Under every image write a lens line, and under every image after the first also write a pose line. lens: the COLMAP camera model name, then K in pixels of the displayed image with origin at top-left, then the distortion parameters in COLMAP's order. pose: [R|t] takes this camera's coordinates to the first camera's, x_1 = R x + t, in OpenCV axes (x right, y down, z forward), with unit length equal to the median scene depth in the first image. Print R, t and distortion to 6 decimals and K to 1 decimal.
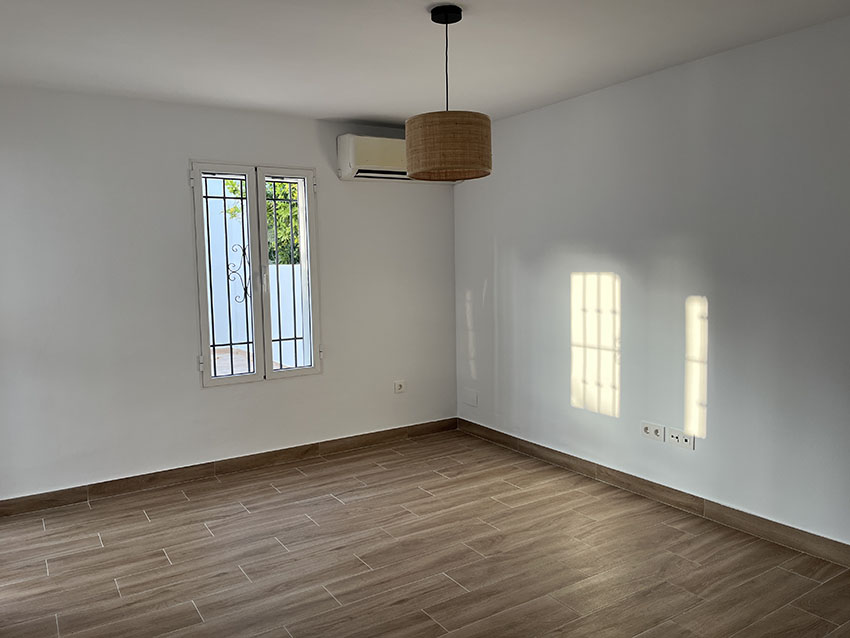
lens RADIAL K [[651.7, 0, 424.1], [0, 651.7, 324.1], [0, 0, 1]] dist [0.046370, -0.084423]
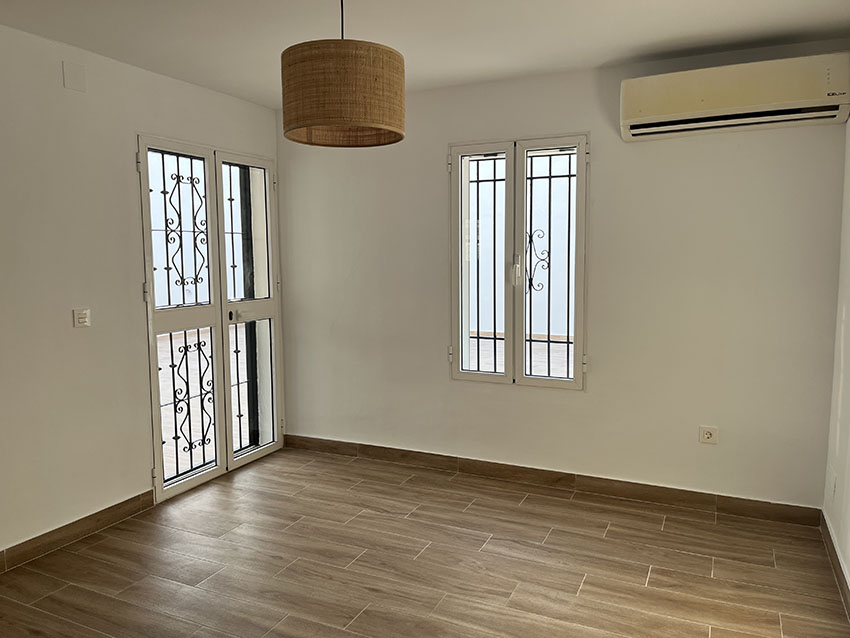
lens RADIAL K [[651.7, 0, 427.3], [0, 651.7, 316.4], [0, 0, 1]] dist [0.046370, -0.084423]
pose [[0.516155, 0.102089, -0.850389, 0.465338], [-0.081899, 0.994204, 0.069644, -0.060937], [0.852570, 0.033699, 0.521525, 0.468144]]
